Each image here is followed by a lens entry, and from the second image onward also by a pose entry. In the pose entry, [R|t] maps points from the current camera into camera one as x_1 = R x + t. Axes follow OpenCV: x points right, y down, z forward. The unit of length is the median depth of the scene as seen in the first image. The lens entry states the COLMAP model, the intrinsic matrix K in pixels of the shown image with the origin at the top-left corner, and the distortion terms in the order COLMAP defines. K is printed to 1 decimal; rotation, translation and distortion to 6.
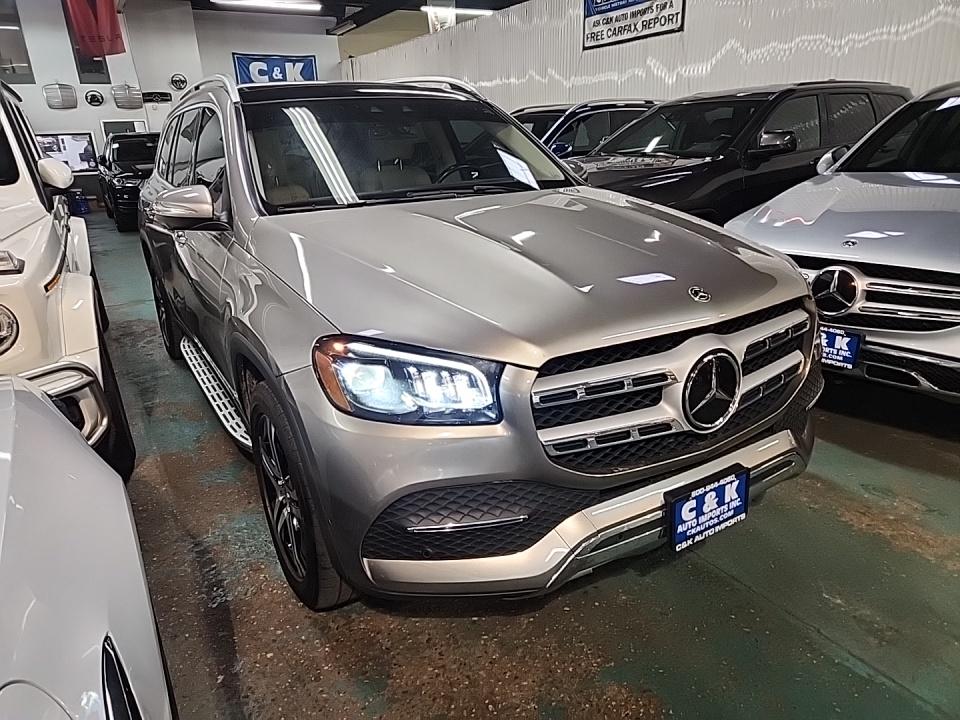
lens RADIAL K [[664.7, 0, 480.0], [0, 664.7, 360.0], [0, 0, 1]] dist [0.074691, -0.088438]
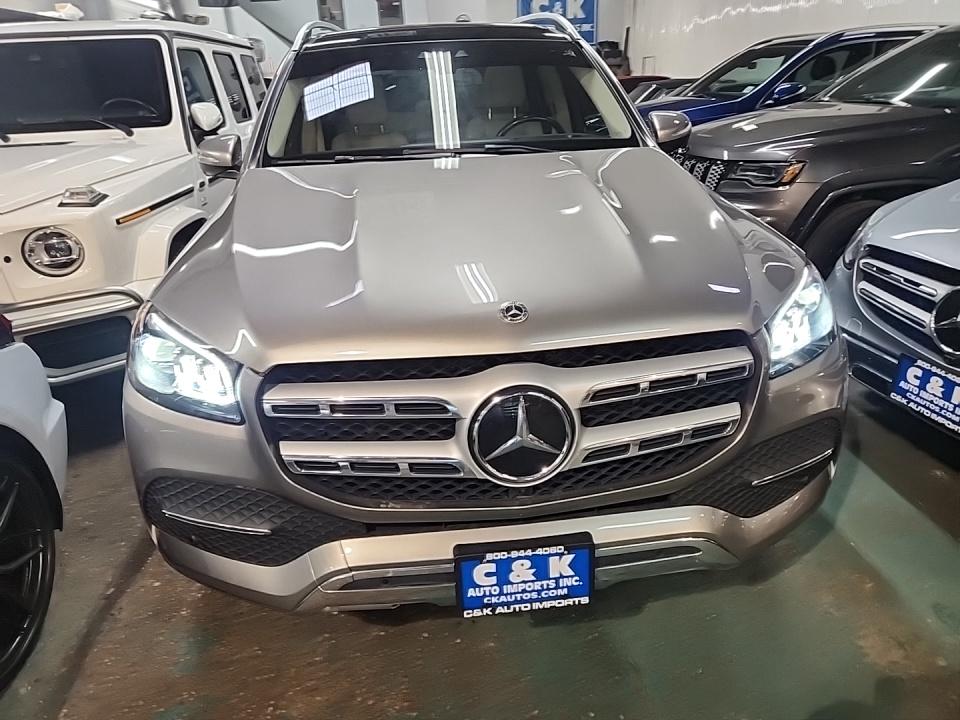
lens RADIAL K [[655.1, 0, 480.0], [0, 655.1, 360.0], [0, 0, 1]] dist [0.078015, -0.063436]
pose [[0.897974, 0.169779, -0.405978, 0.578853], [-0.133608, 0.984214, 0.116069, -0.119865], [0.419275, -0.049985, 0.906482, 0.286556]]
